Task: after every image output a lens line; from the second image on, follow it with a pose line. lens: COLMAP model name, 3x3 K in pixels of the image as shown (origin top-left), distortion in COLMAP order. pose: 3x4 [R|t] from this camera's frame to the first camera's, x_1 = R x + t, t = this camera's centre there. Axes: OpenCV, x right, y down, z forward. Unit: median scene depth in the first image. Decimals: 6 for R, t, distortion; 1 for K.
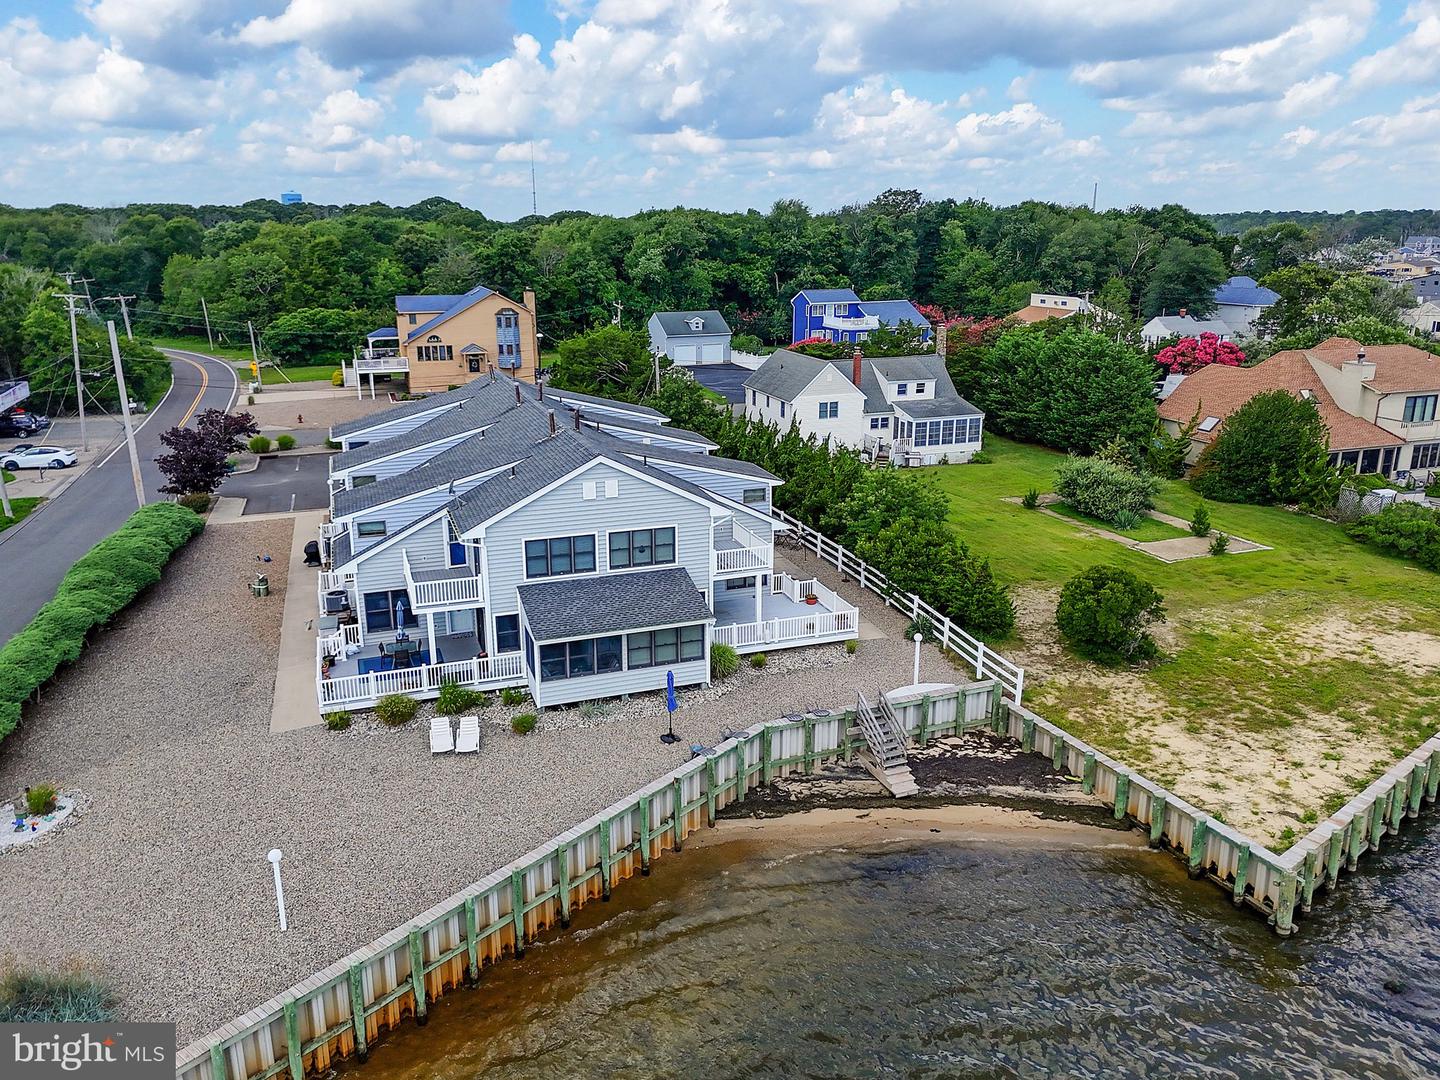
lens RADIAL K [[1083.1, 0, 708.4], [0, 1083.1, 518.3], [0, 0, 1]] dist [0.079682, -0.062959]
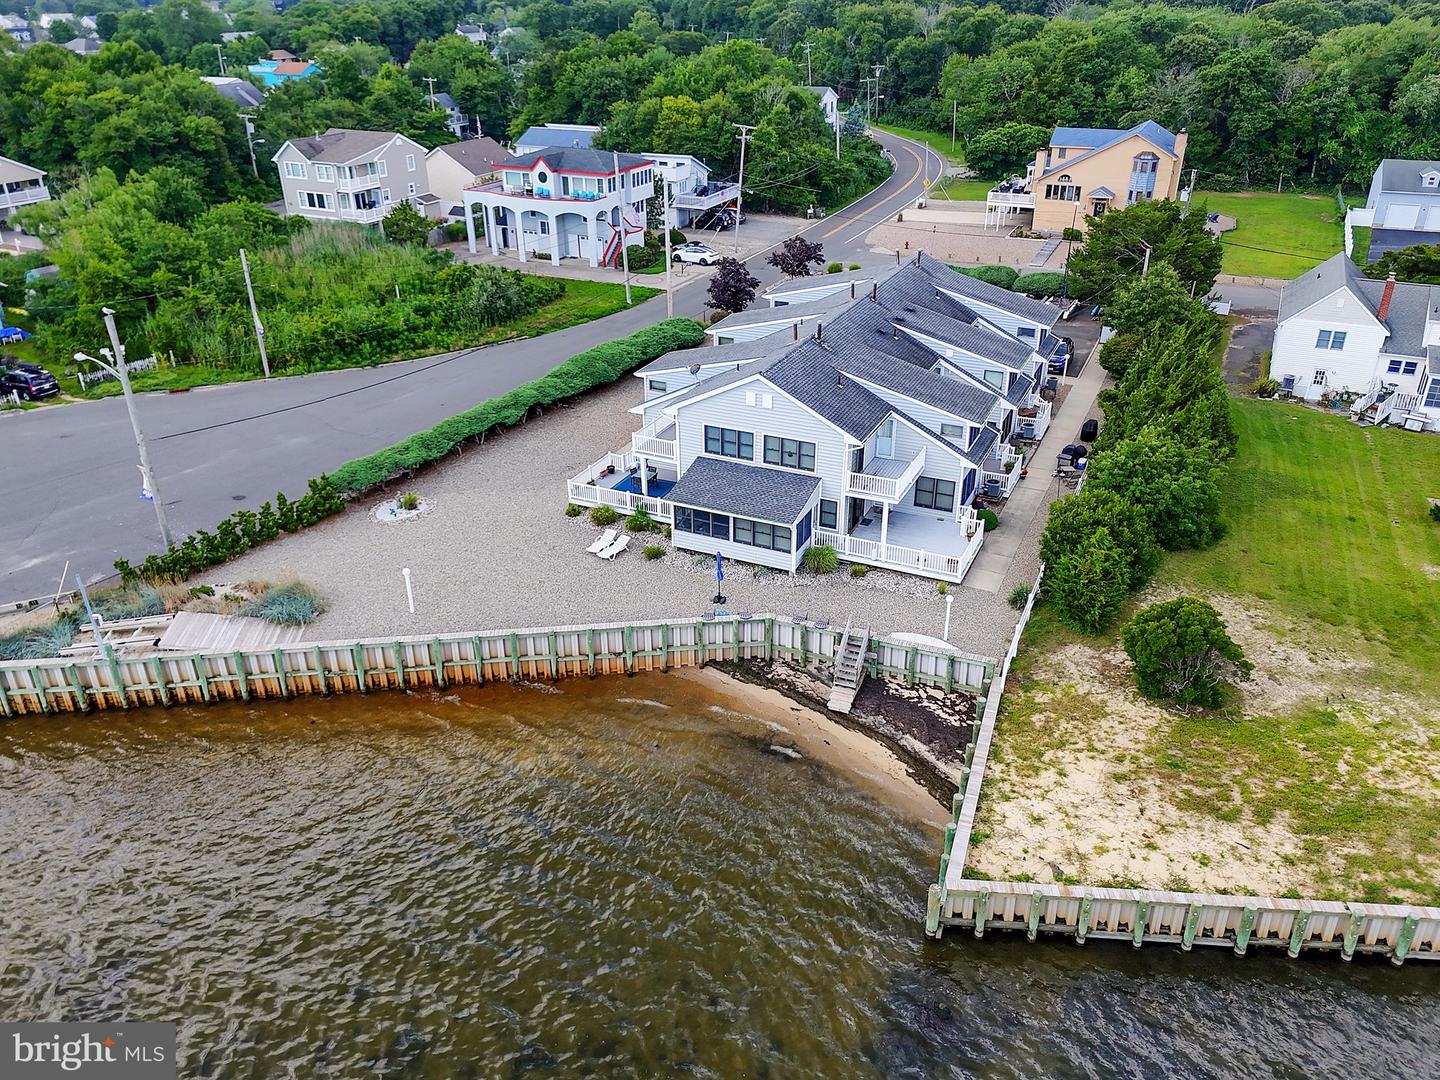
lens RADIAL K [[1066.9, 0, 714.3], [0, 1066.9, 530.0], [0, 0, 1]] dist [0.091050, -0.093816]
pose [[0.720200, 0.316657, -0.617285, 0.604661], [-0.177823, 0.944291, 0.276935, -0.195028], [0.670590, -0.089681, 0.736387, 0.035116]]
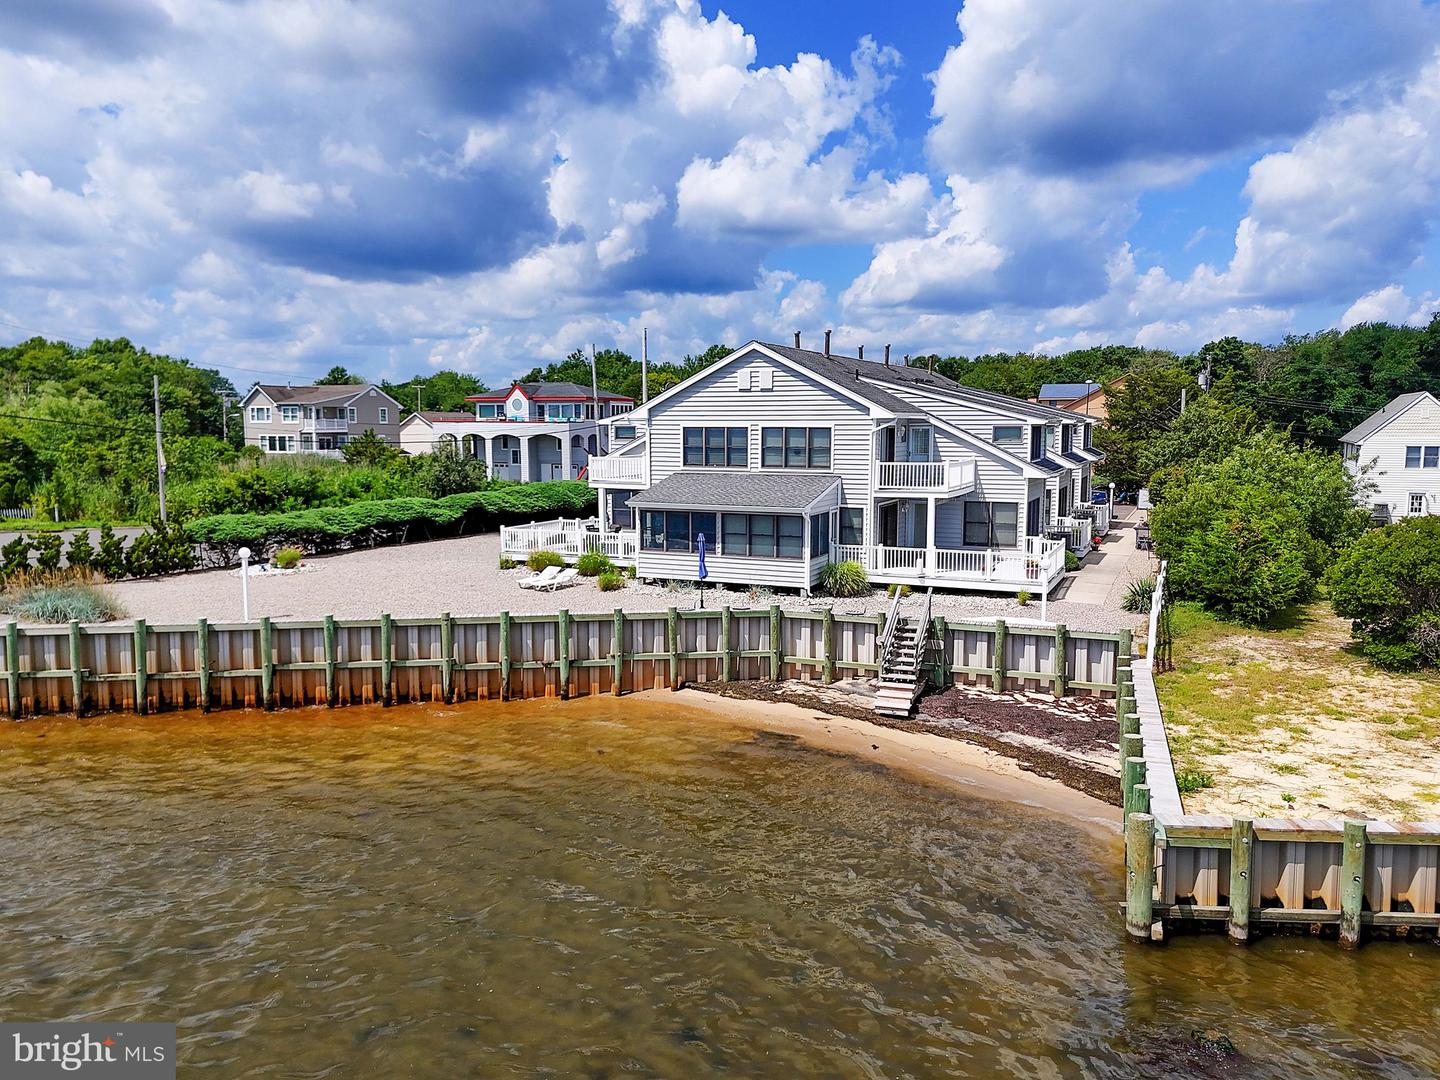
lens RADIAL K [[1066.9, 0, 714.3], [0, 1066.9, 530.0], [0, 0, 1]] dist [0.091050, -0.093816]
pose [[0.730912, 0.078350, -0.677959, 0.472368], [-0.180117, 0.980313, -0.080894, 0.168344], [0.658274, 0.181238, 0.730635, 0.275545]]
